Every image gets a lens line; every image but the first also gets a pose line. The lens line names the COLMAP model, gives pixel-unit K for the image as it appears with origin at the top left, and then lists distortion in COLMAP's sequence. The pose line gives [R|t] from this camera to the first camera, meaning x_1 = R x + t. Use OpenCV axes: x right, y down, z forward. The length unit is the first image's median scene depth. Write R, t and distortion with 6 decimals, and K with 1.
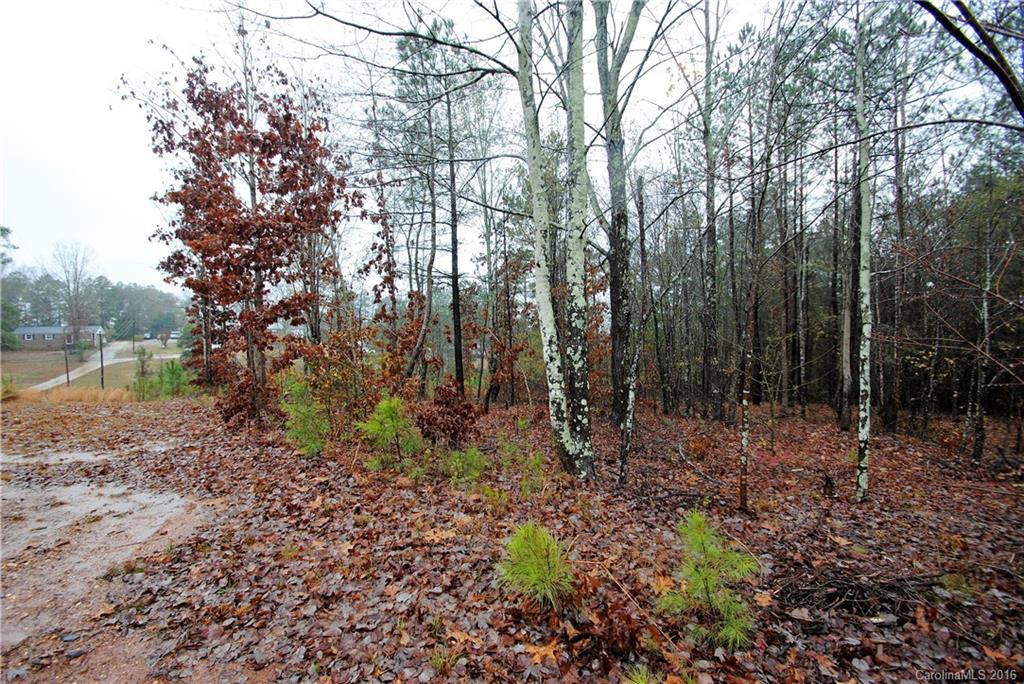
lens RADIAL K [[449.8, 0, 496.6], [0, 449.8, 344.5], [0, 0, 1]] dist [-0.022496, -0.000651]
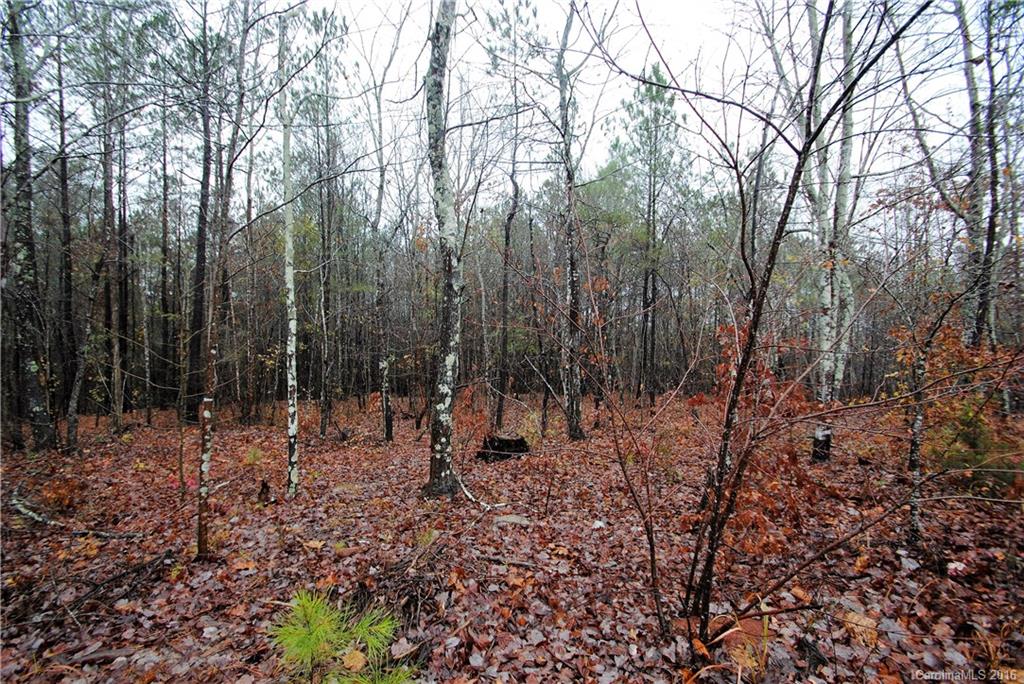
lens RADIAL K [[449.8, 0, 496.6], [0, 449.8, 344.5], [0, 0, 1]] dist [-0.022496, -0.000651]
pose [[0.231637, 0.001442, 0.972801, -0.050503], [0.004509, 0.999987, -0.002556, 0.015166], [-0.972792, 0.004978, 0.231628, 0.313773]]
